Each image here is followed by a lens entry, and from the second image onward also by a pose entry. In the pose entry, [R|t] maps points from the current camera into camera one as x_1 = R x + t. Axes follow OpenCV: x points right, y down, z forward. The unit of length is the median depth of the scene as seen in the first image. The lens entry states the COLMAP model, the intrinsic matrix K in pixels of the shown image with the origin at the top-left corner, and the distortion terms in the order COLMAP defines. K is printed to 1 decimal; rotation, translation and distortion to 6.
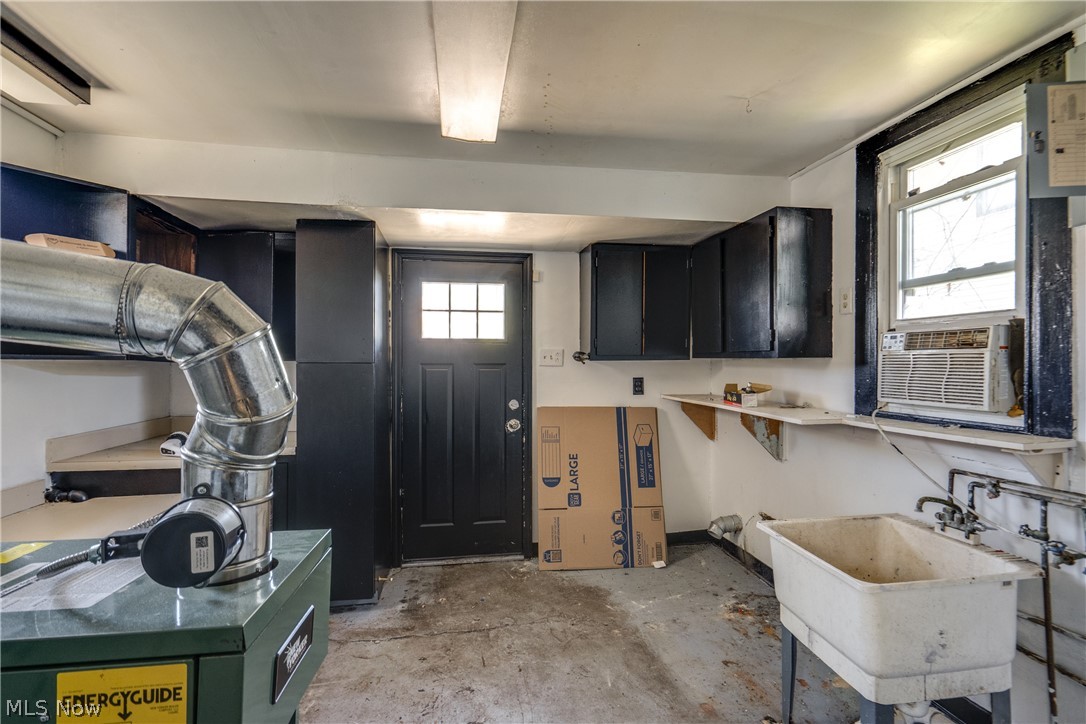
lens RADIAL K [[498.1, 0, 541.6], [0, 498.1, 360.6], [0, 0, 1]] dist [-0.008931, 0.002582]
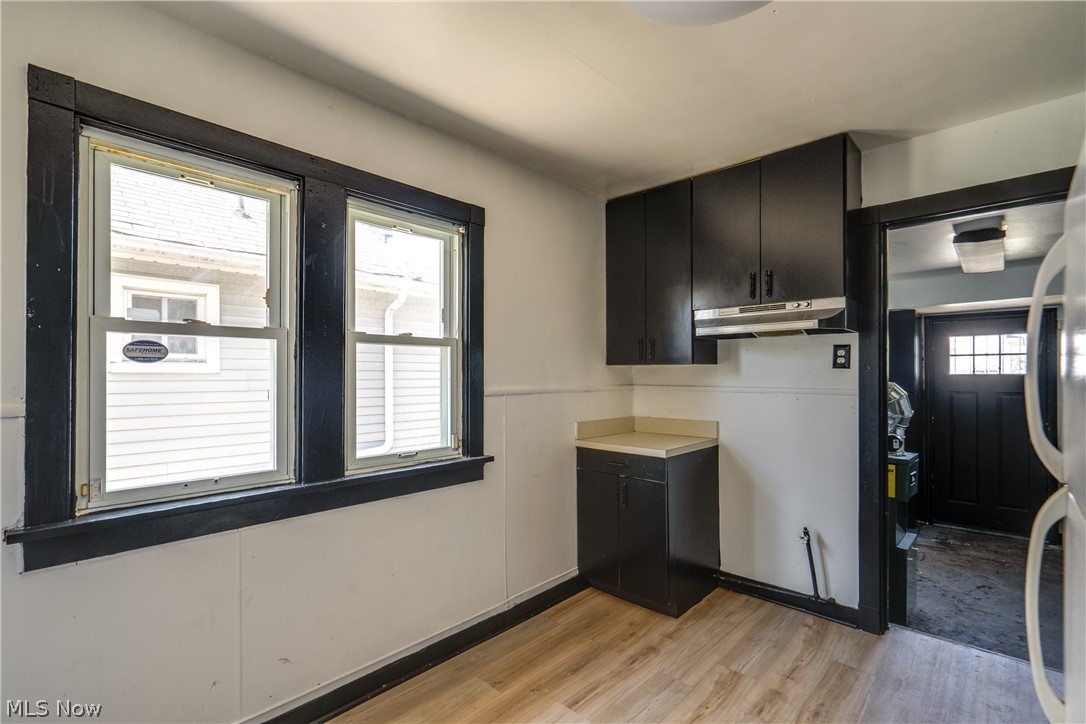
lens RADIAL K [[498.1, 0, 544.3], [0, 498.1, 367.9], [0, 0, 1]] dist [-0.008931, 0.002582]
pose [[0.611175, -0.004378, -0.791483, 0.221434], [0.002986, 0.999990, -0.003226, -0.072039], [0.791490, -0.000392, 0.611182, -0.998854]]
